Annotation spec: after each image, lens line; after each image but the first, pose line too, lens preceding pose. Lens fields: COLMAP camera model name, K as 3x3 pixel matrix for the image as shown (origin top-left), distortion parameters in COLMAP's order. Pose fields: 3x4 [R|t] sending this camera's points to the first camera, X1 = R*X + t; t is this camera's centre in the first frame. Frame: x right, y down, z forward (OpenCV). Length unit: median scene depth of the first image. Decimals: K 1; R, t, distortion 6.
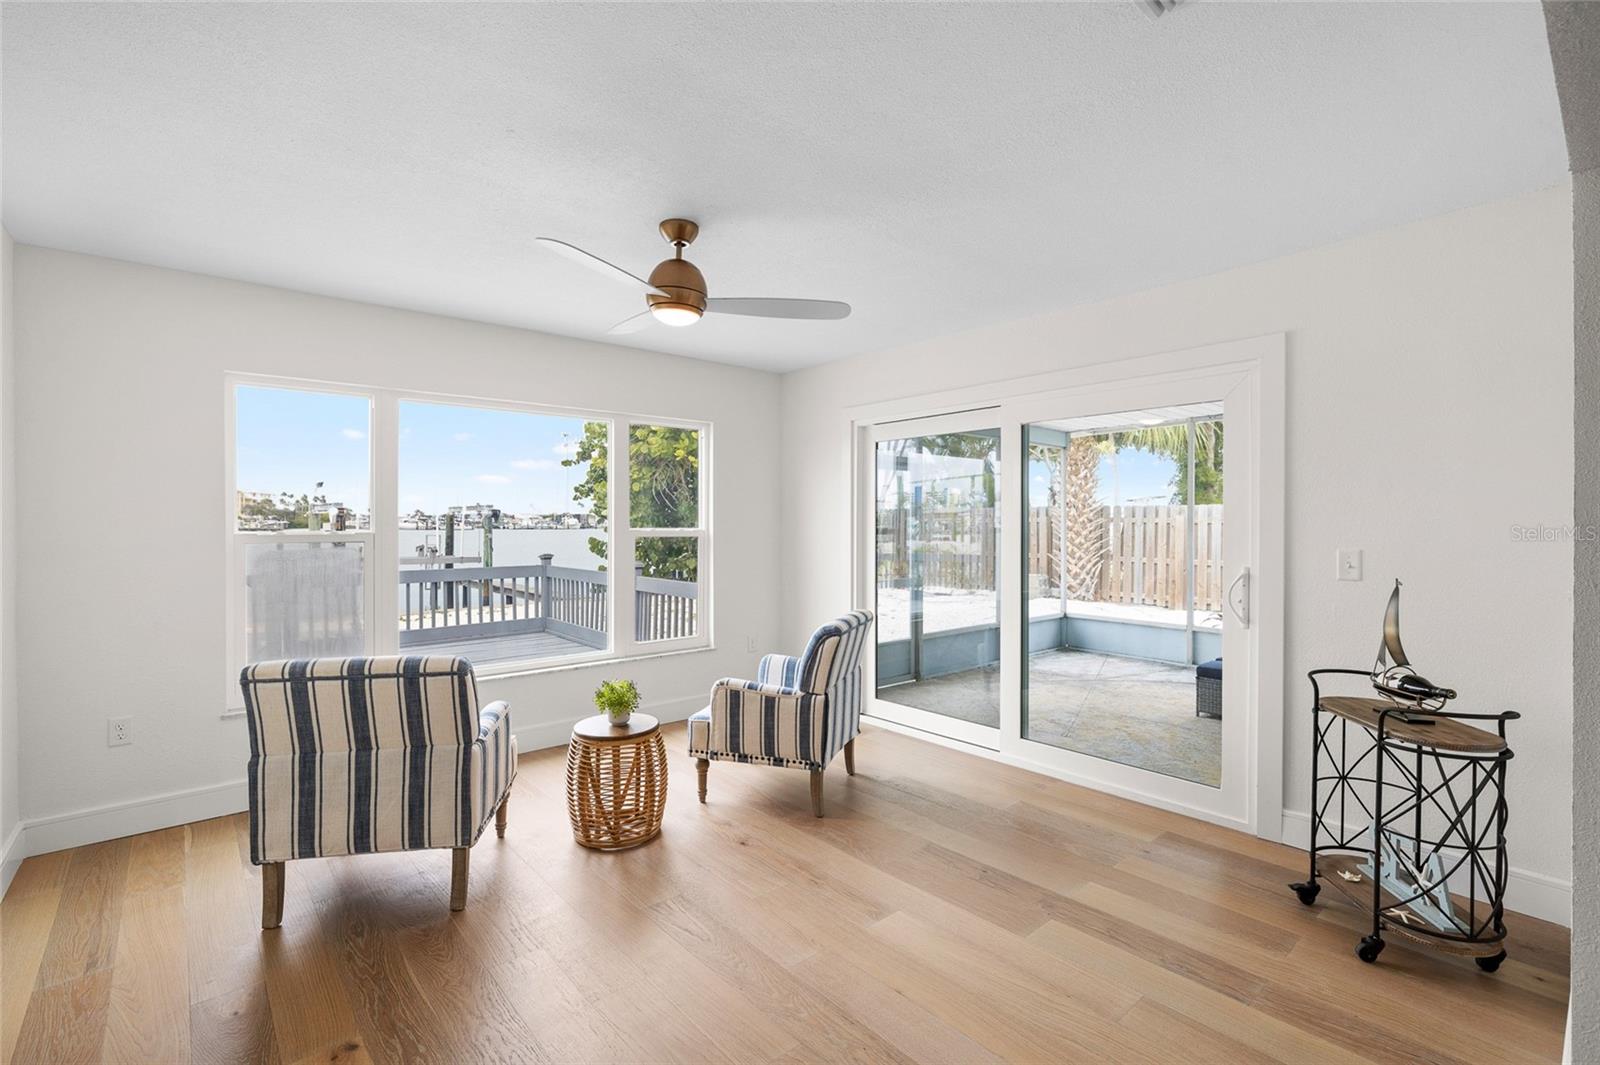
lens RADIAL K [[718.5, 0, 794.7], [0, 718.5, 532.4], [0, 0, 1]] dist [0.001625, 0.000199]
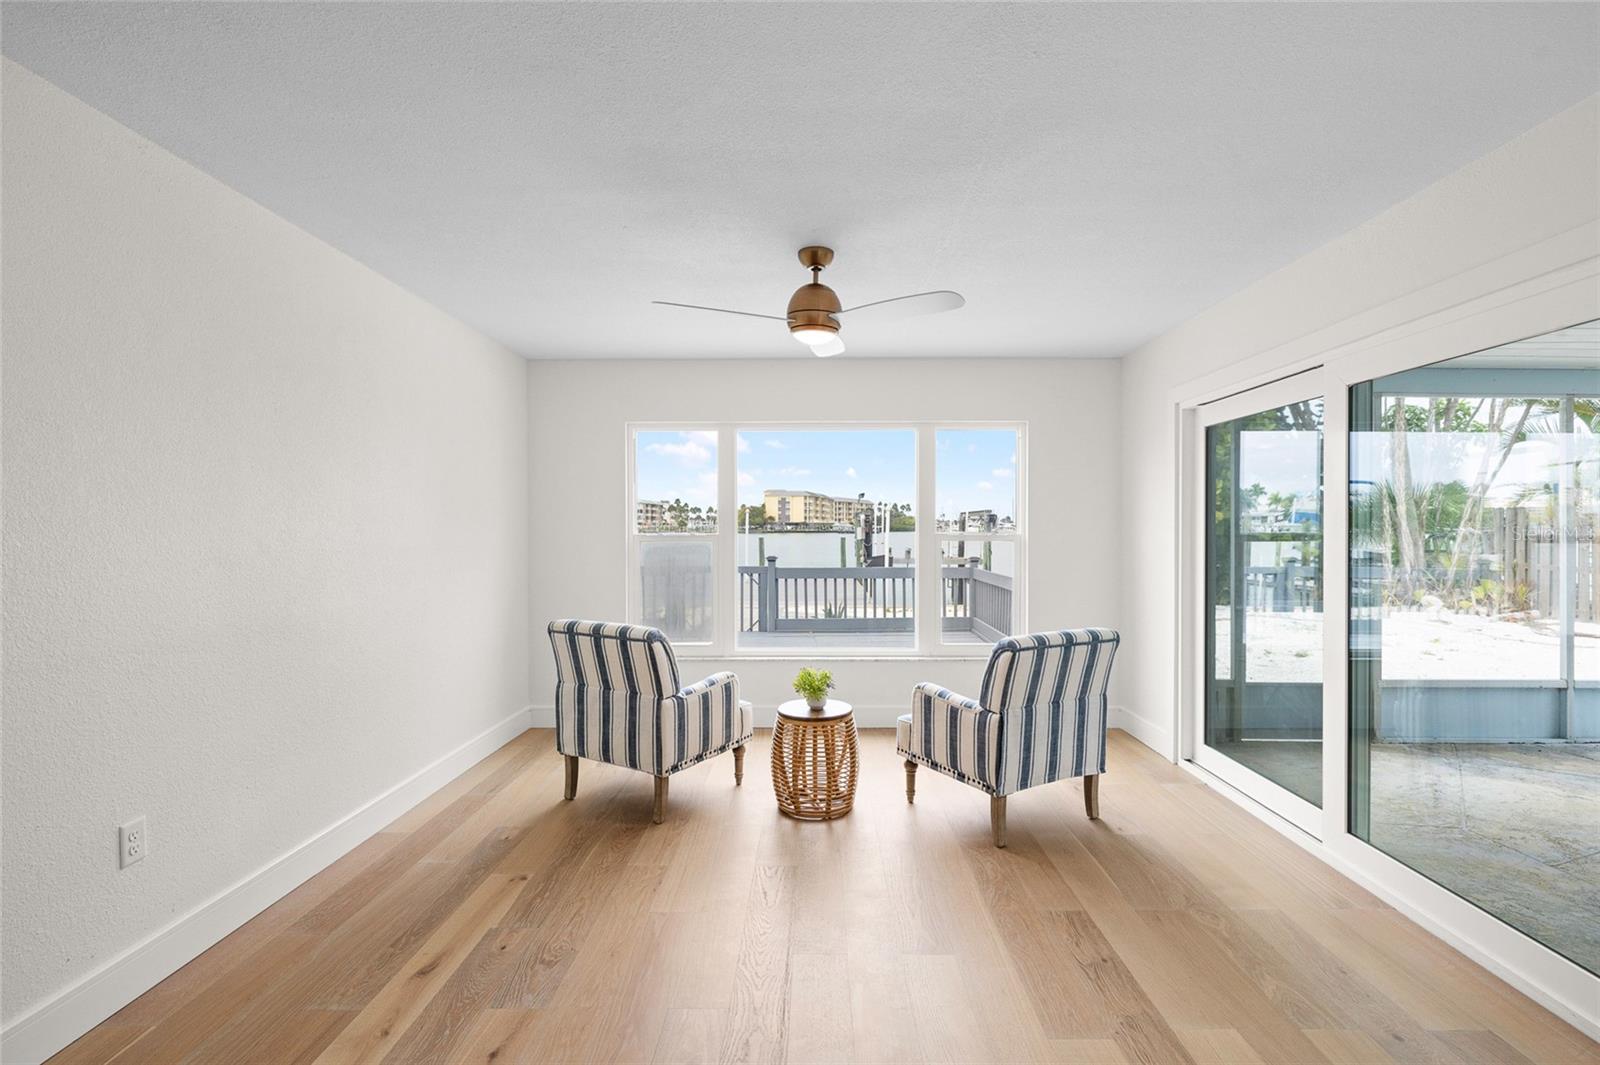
lens RADIAL K [[718.5, 0, 811.0], [0, 718.5, 534.7], [0, 0, 1]] dist [0.001625, 0.000199]
pose [[0.754987, 0.006687, -0.655705, 0.454757], [-0.008451, 0.999964, 0.000468, -0.001220], [0.655685, 0.005188, 0.755017, 0.148372]]
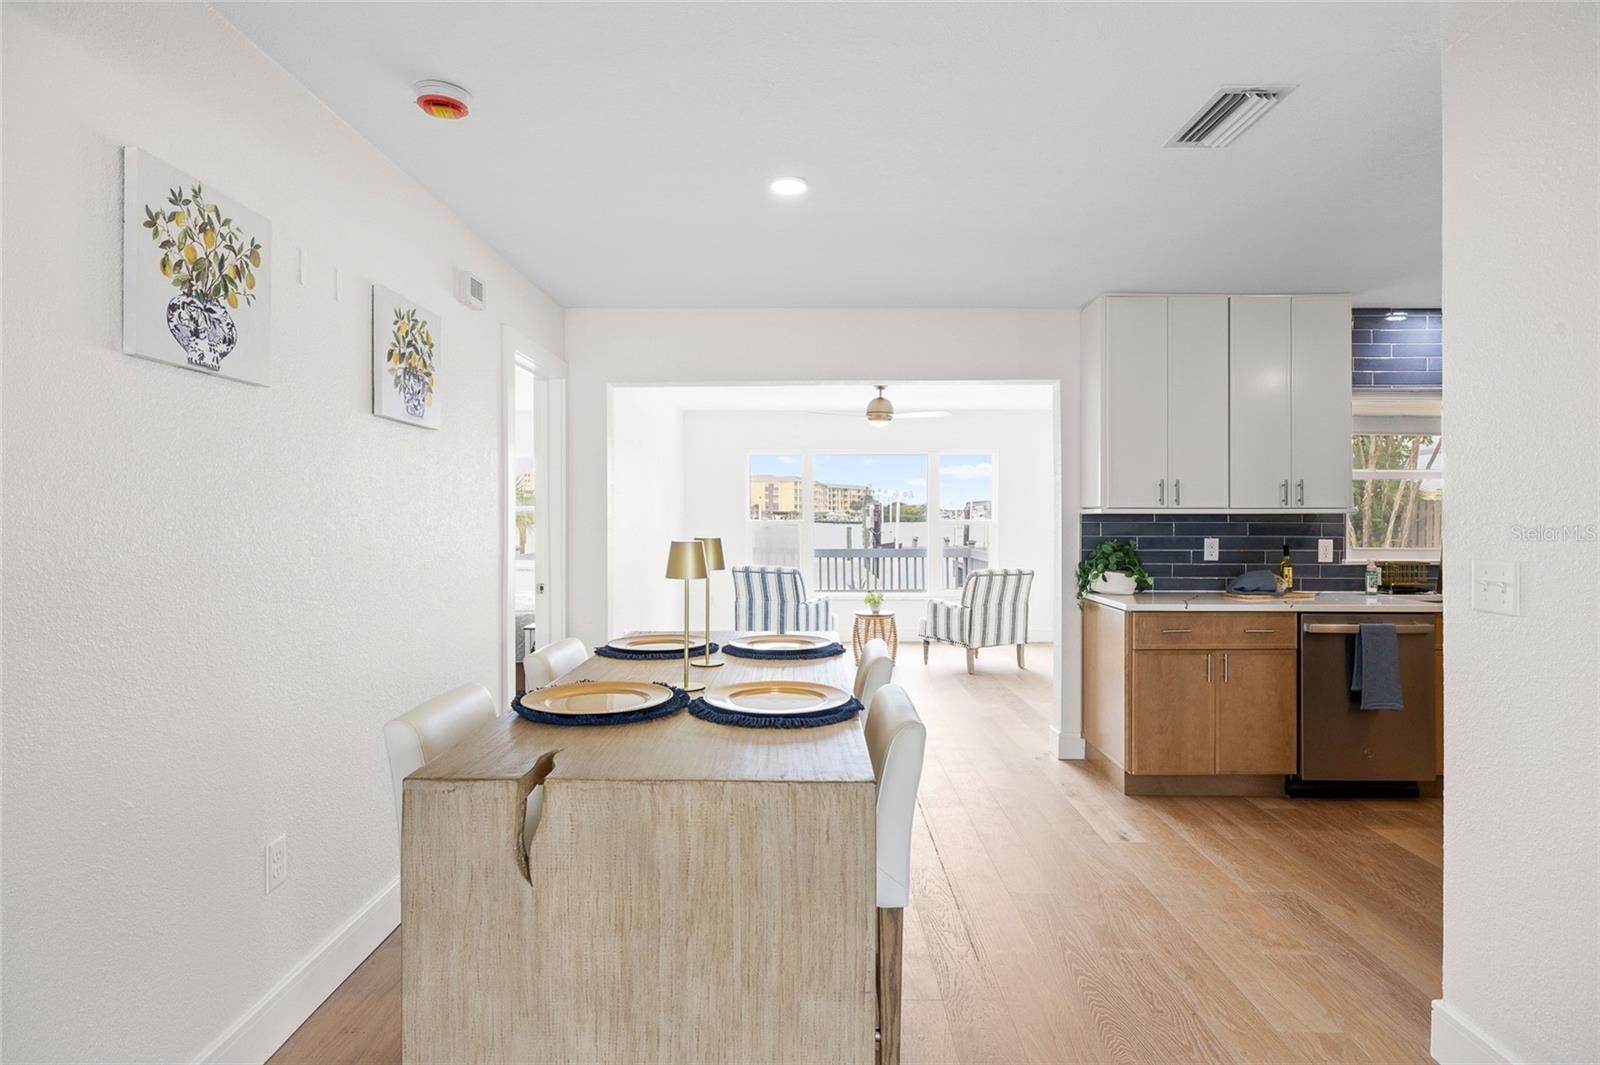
lens RADIAL K [[819.8, 0, 791.6], [0, 819.8, 521.0], [0, 0, 1]] dist [-0.004799, -0.001939]
pose [[0.747941, 0.002846, -0.663759, 1.098364], [-0.008246, 0.999953, -0.005003, 0.014899], [0.663713, 0.009215, 0.747930, -0.897580]]
